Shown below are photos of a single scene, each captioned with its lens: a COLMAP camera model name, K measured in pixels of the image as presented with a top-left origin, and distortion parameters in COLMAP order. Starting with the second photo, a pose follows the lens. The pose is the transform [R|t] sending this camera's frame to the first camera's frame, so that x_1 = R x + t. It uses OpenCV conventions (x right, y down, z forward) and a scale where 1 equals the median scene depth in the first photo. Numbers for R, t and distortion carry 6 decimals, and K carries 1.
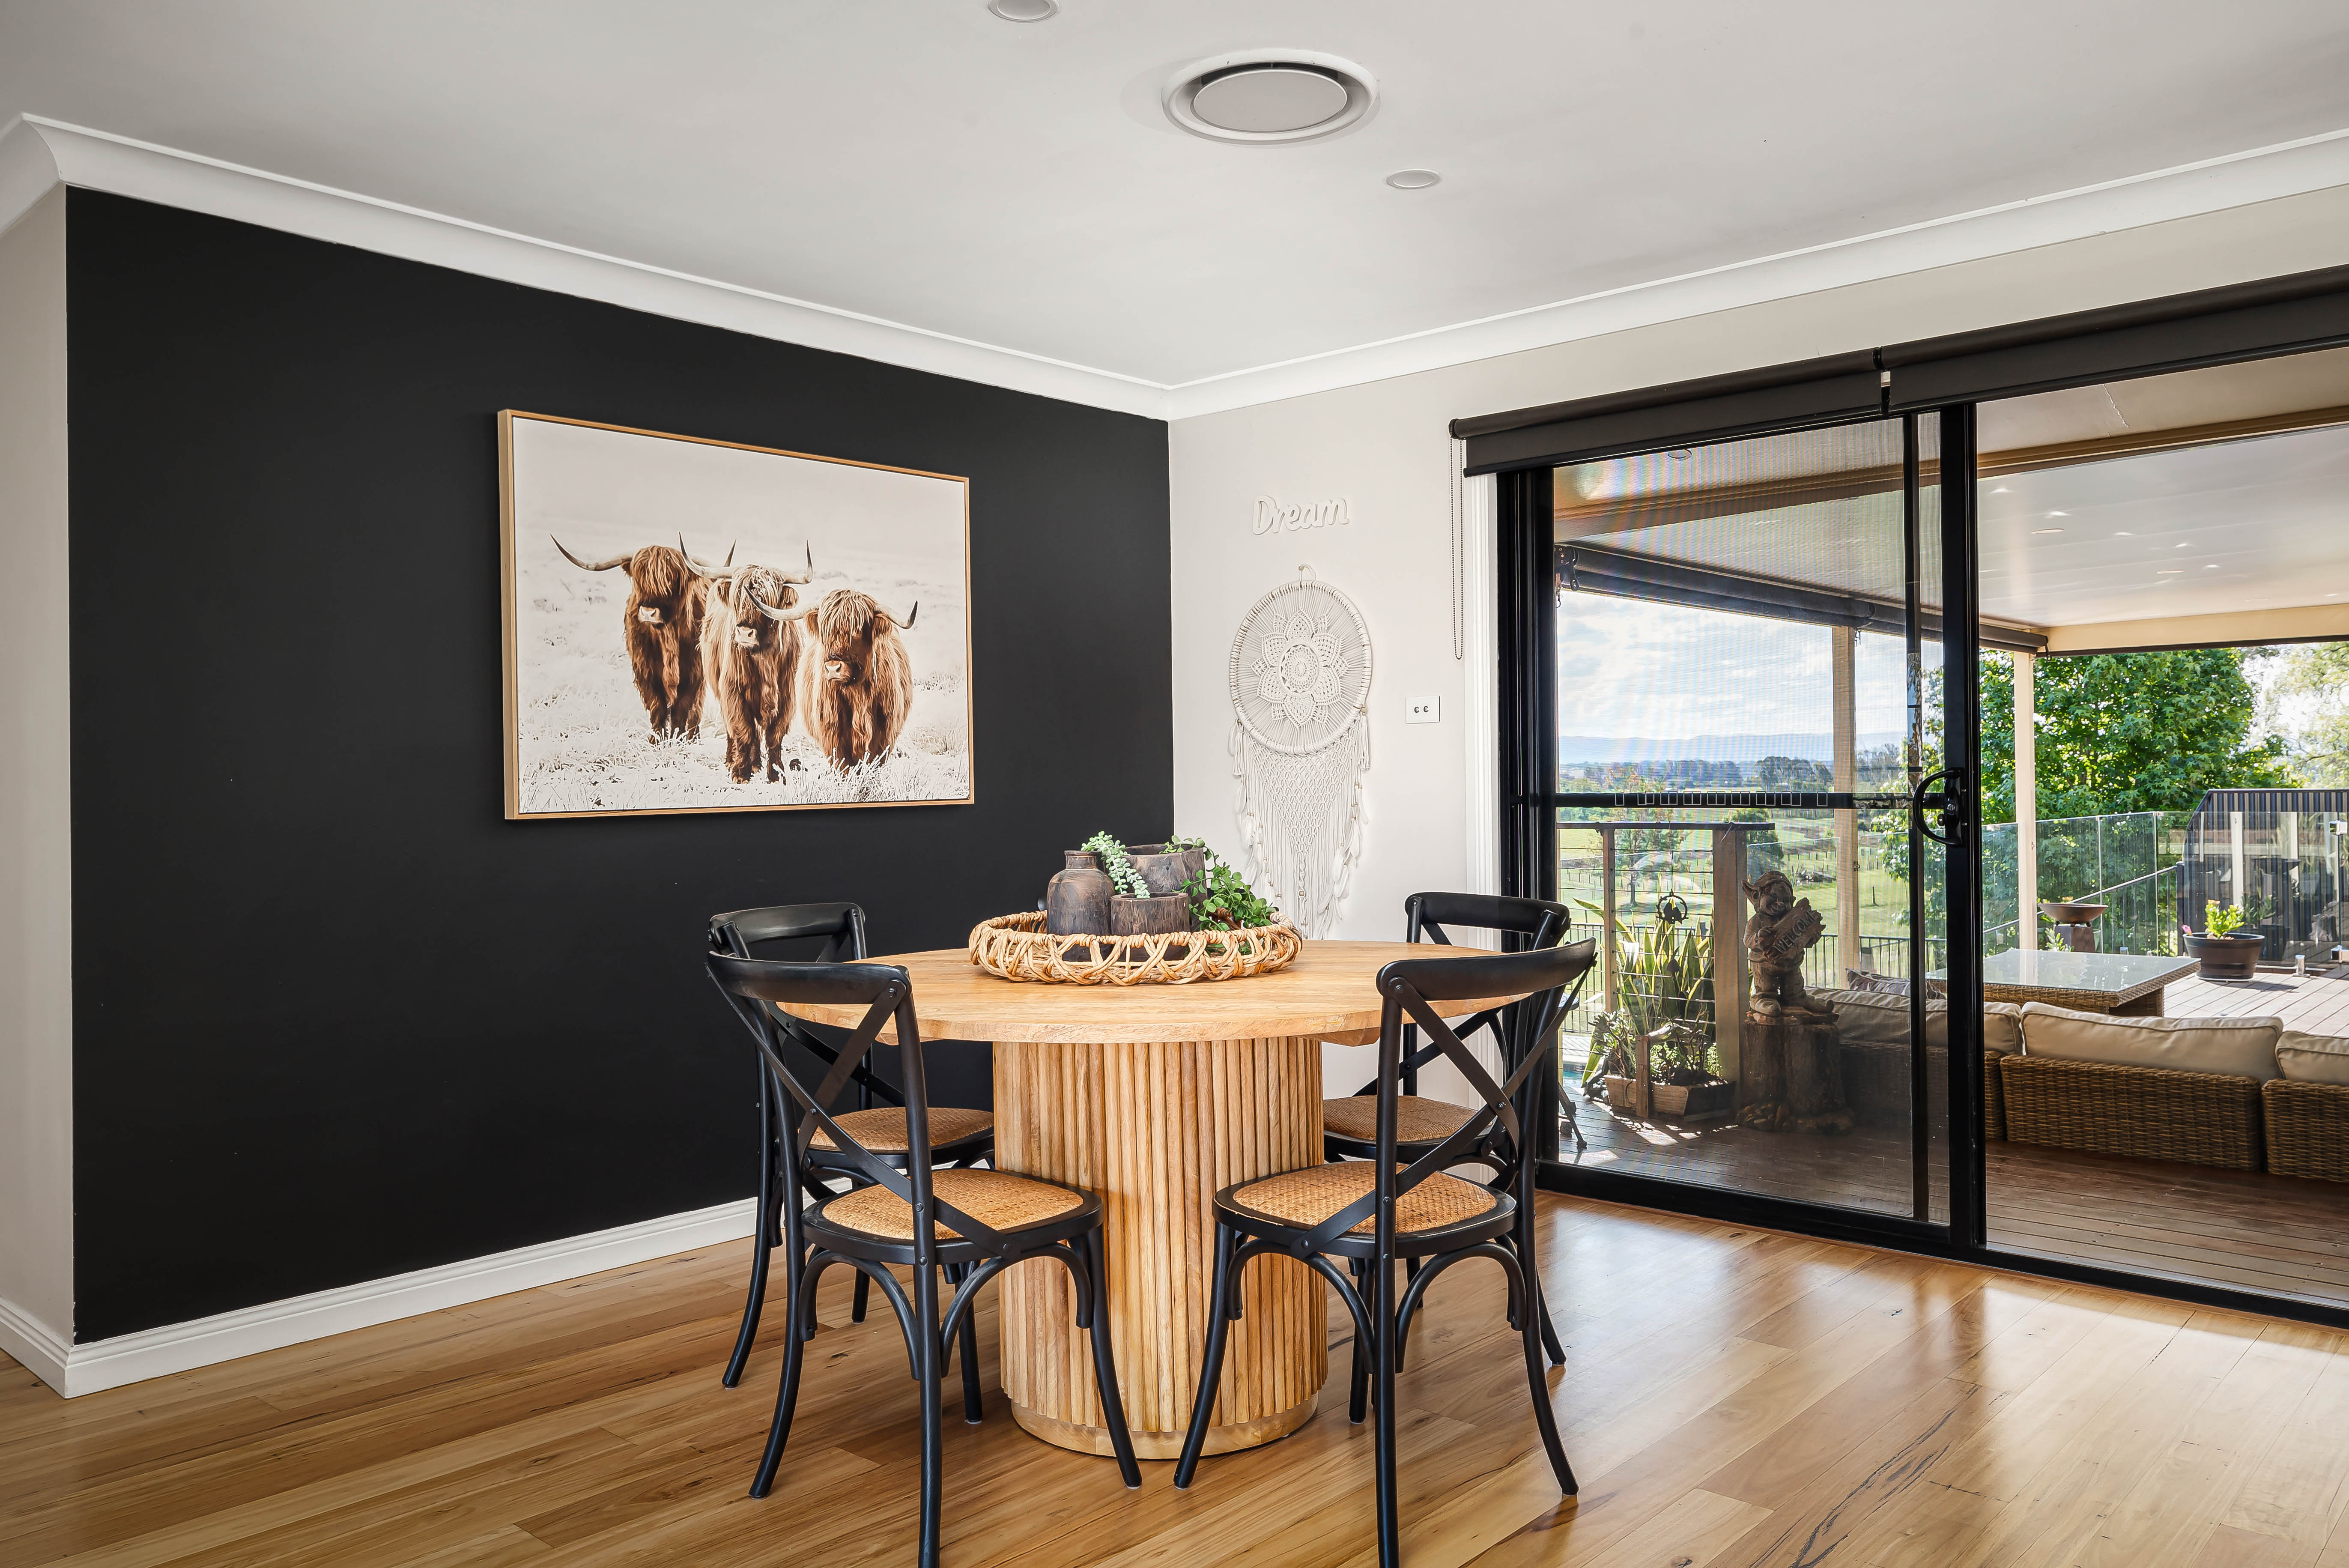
lens RADIAL K [[1697.5, 0, 1177.1], [0, 1697.5, 778.6], [0, 0, 1]] dist [-0.002694, 0.005425]
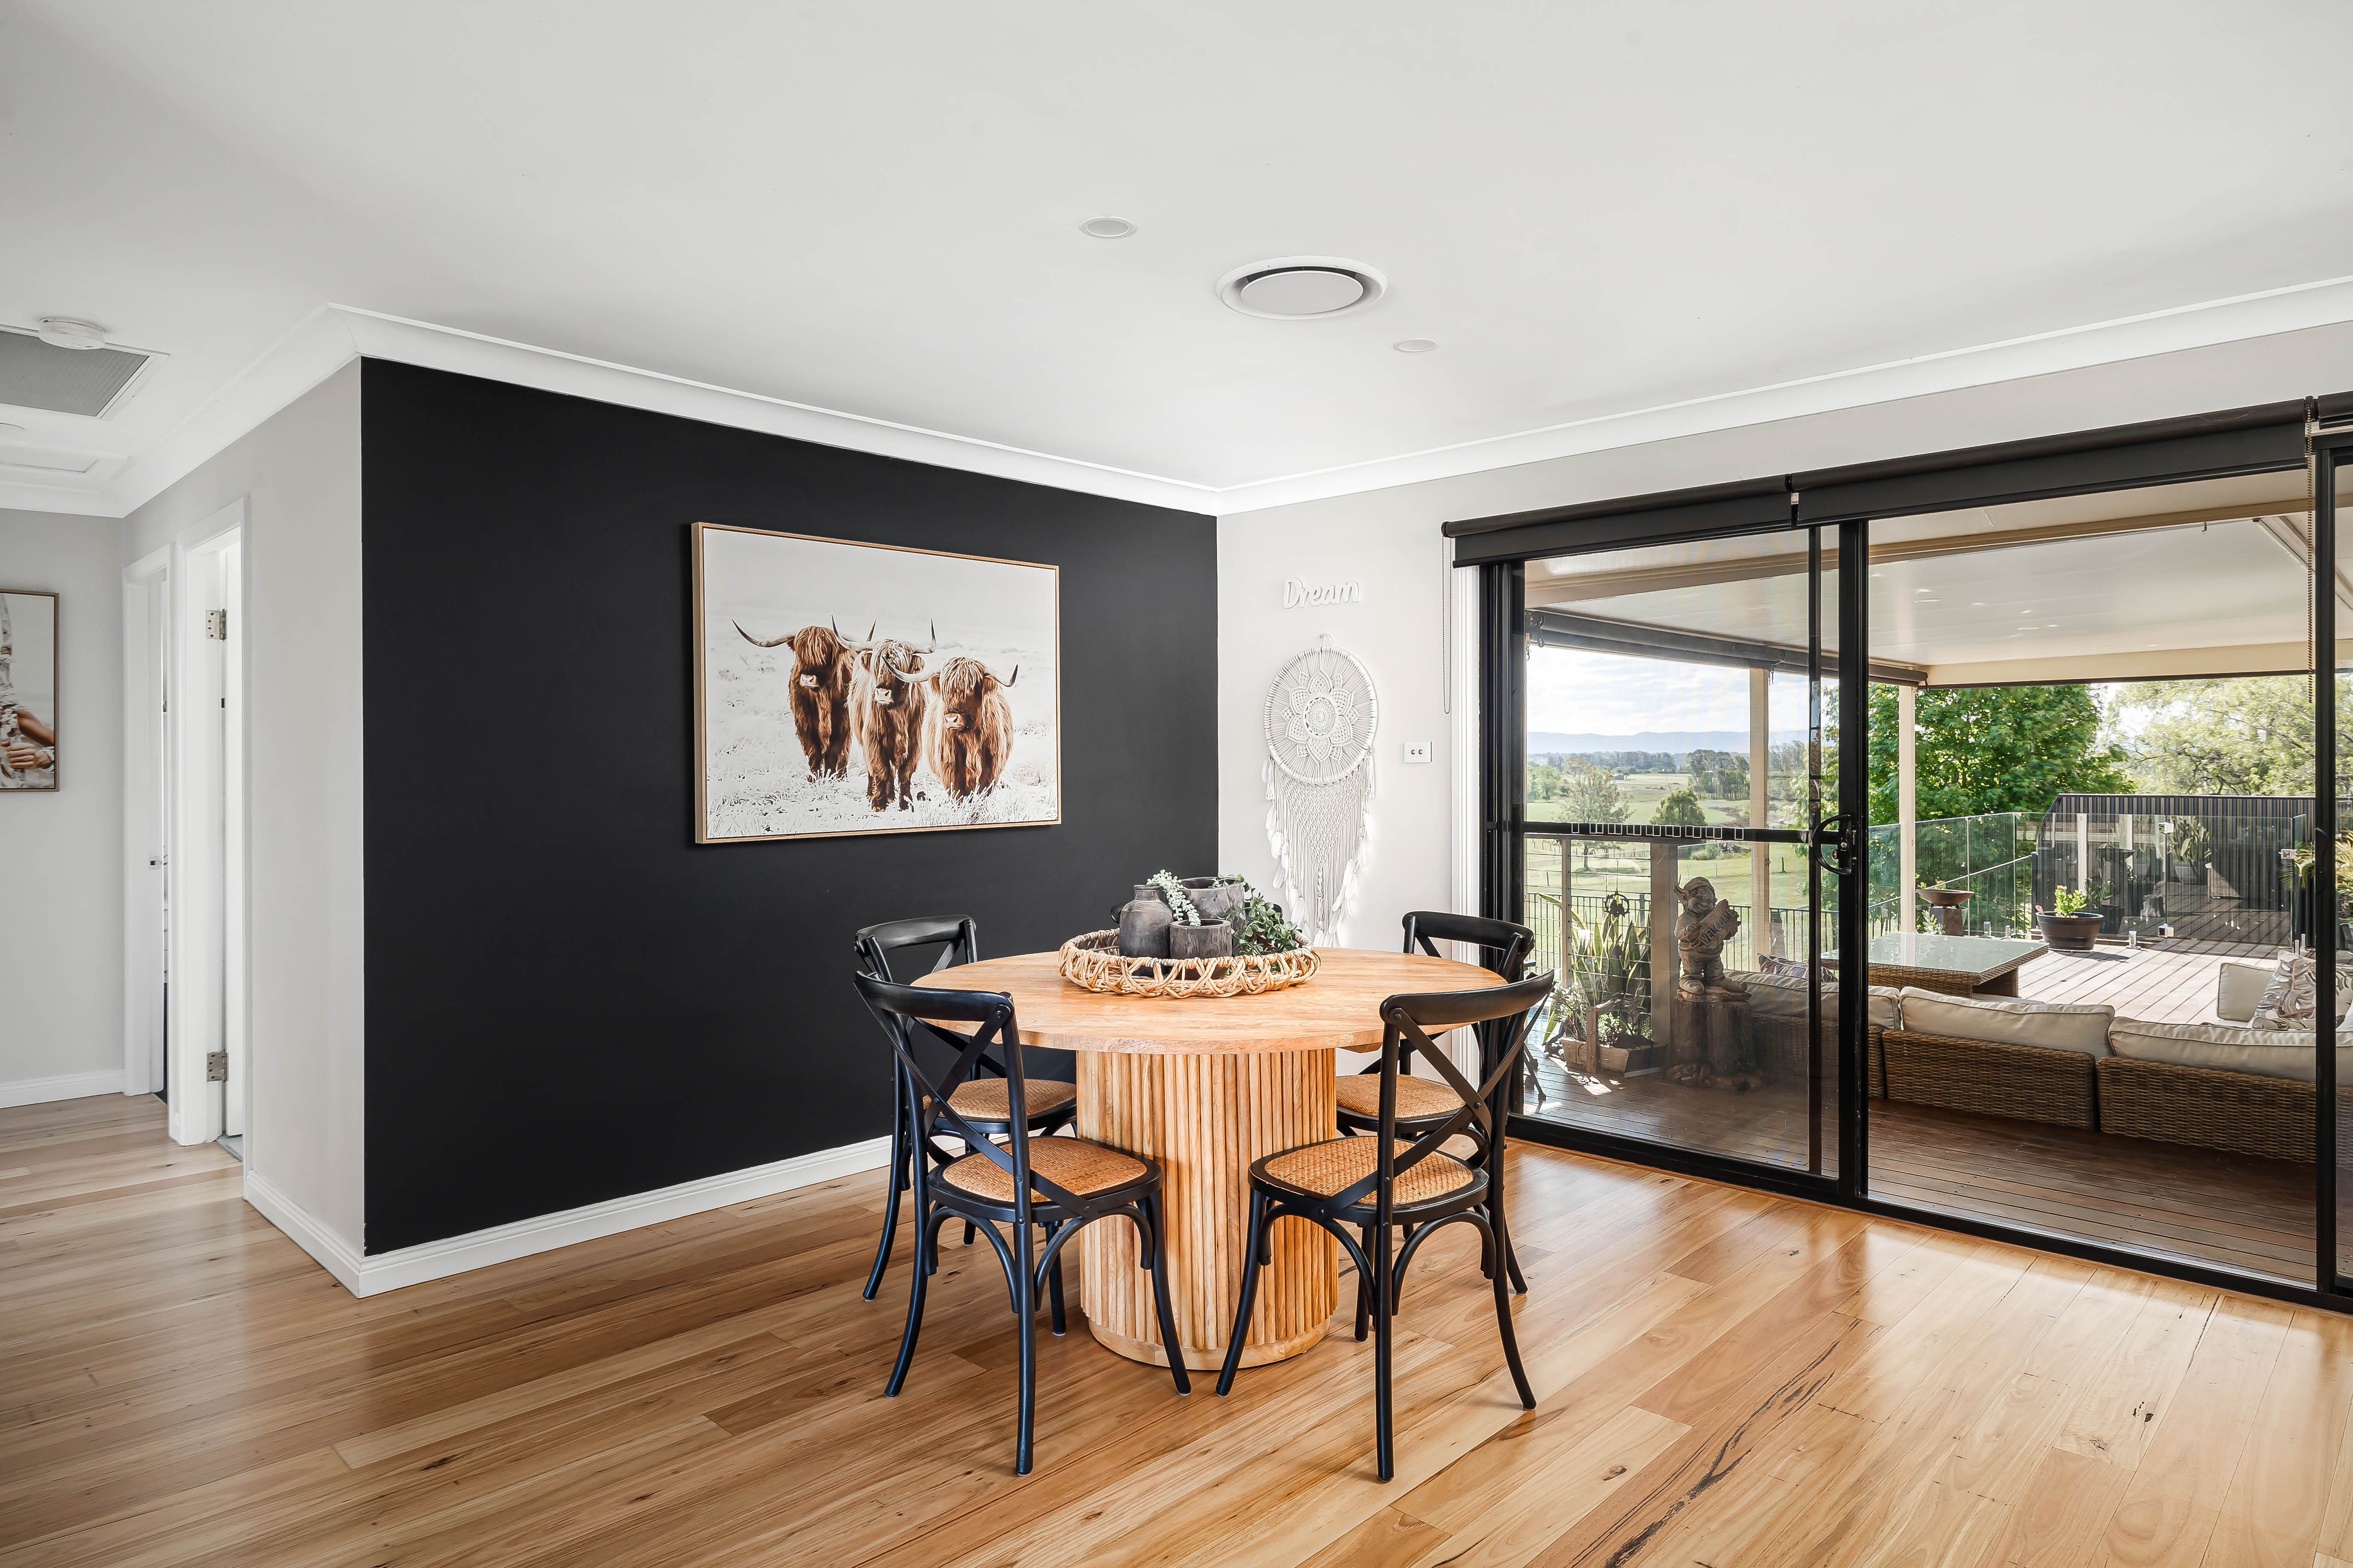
lens RADIAL K [[1357.8, 0, 1179.6], [0, 1357.8, 773.0], [0, 0, 1]] dist [0.001515, 0.001012]
pose [[0.999539, 0.008954, -0.029017, -0.002504], [-0.008713, 0.999927, 0.008425, -0.038023], [0.029090, -0.008169, 0.999543, -0.010184]]
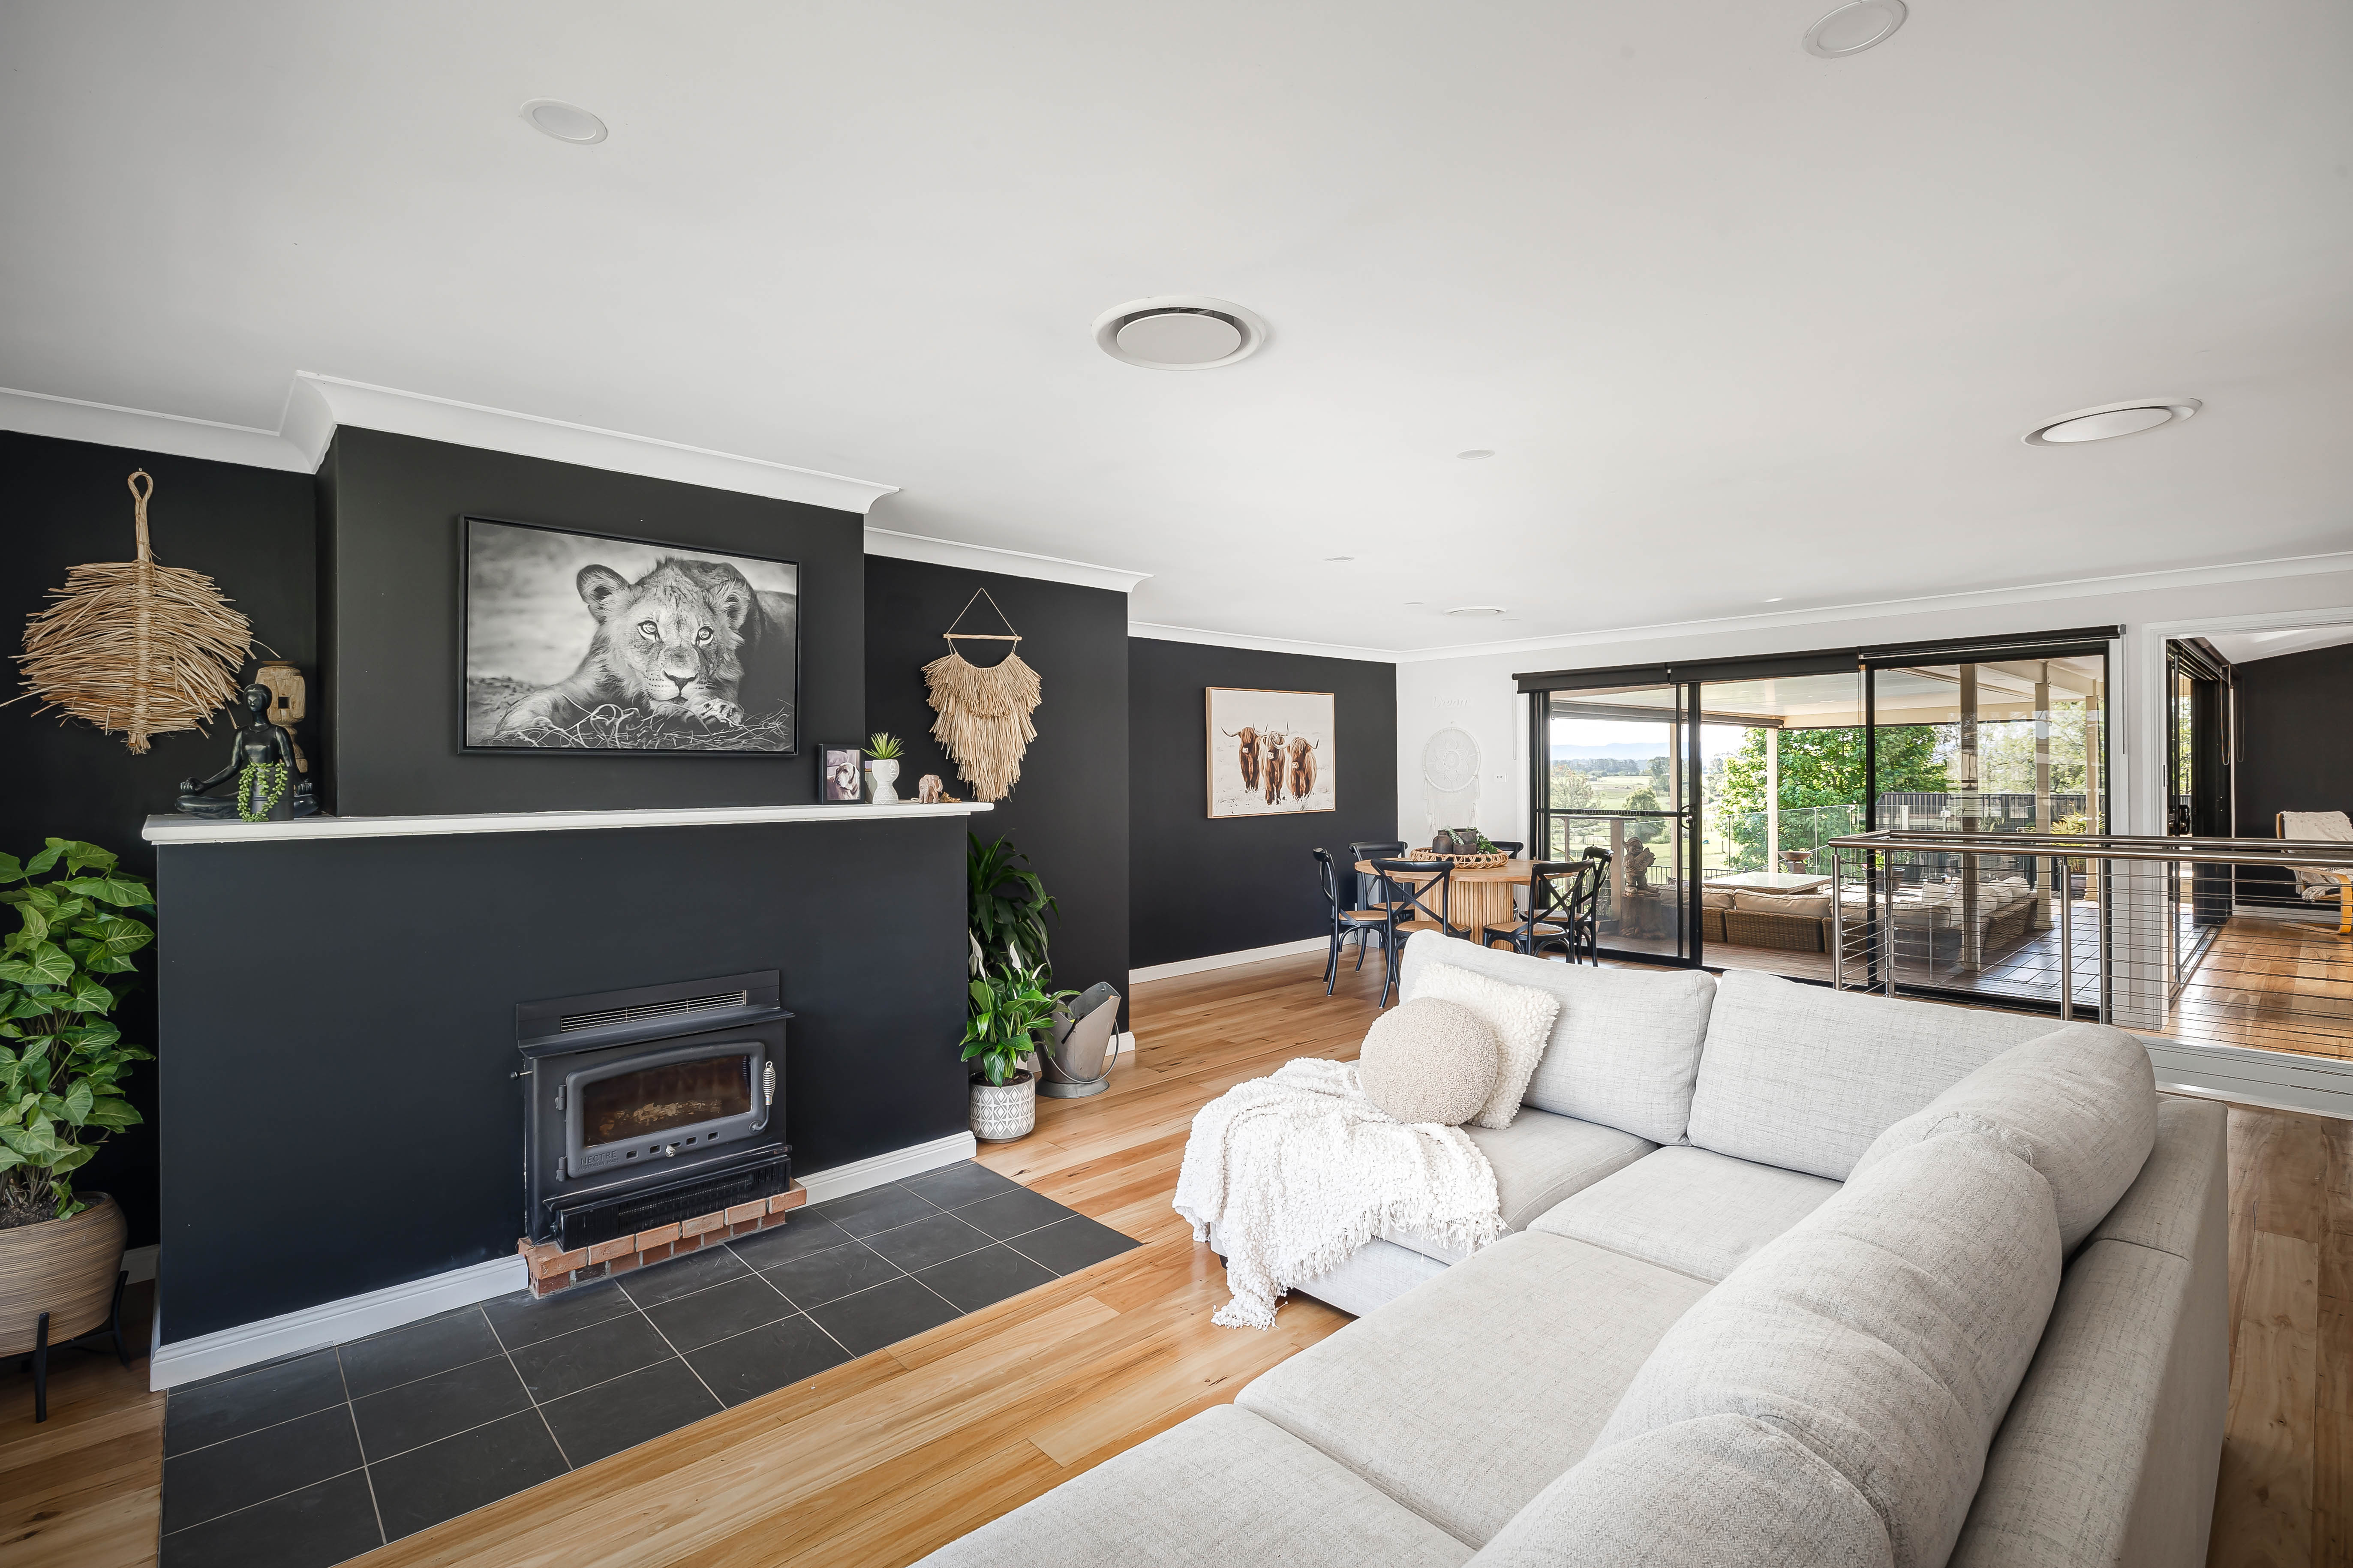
lens RADIAL K [[1071.6, 0, 1176.6], [0, 1071.6, 782.6], [0, 0, 1]] dist [-0.001127, -0.000133]
pose [[0.996231, 0.004017, -0.086651, -0.265241], [-0.002849, 0.999904, 0.013592, -0.063734], [0.086698, -0.013294, 0.996146, -0.901835]]
